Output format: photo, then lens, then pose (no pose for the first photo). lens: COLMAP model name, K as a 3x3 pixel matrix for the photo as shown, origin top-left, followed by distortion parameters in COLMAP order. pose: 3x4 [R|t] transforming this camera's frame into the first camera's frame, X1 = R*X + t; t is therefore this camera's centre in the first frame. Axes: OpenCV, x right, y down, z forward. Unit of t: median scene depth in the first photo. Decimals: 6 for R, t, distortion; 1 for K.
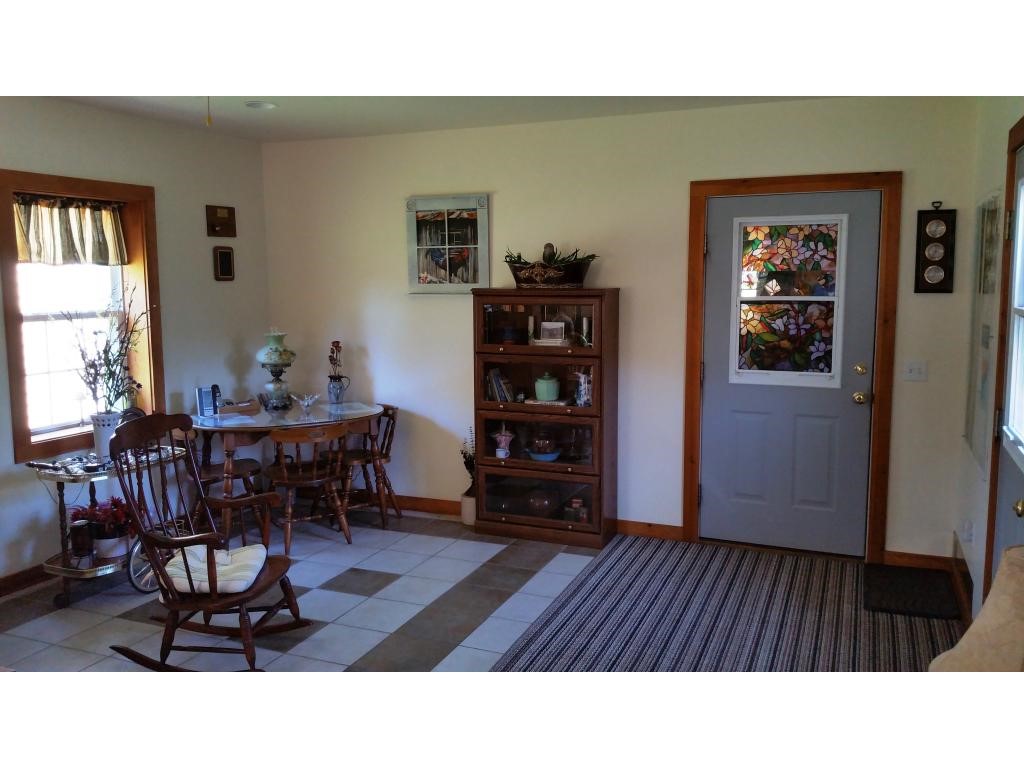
lens RADIAL K [[822.5, 0, 512.0], [0, 822.5, 384.0], [0, 0, 1]] dist [0.001611, -0.225927]
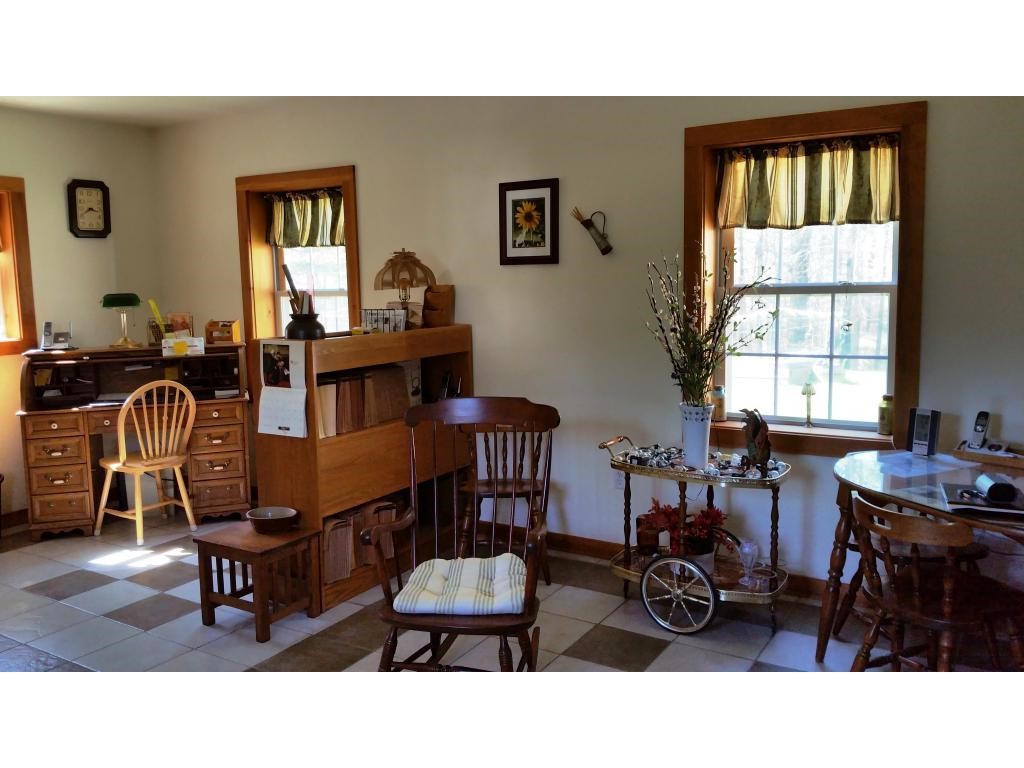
lens RADIAL K [[833.5, 0, 516.9], [0, 833.5, 364.6], [0, 0, 1]] dist [0.124656, -0.245110]
pose [[-0.149510, 0.111107, -0.982498, 0.343412], [-0.097648, 0.987150, 0.126493, -0.090260], [0.983927, 0.114851, -0.136739, 0.849739]]
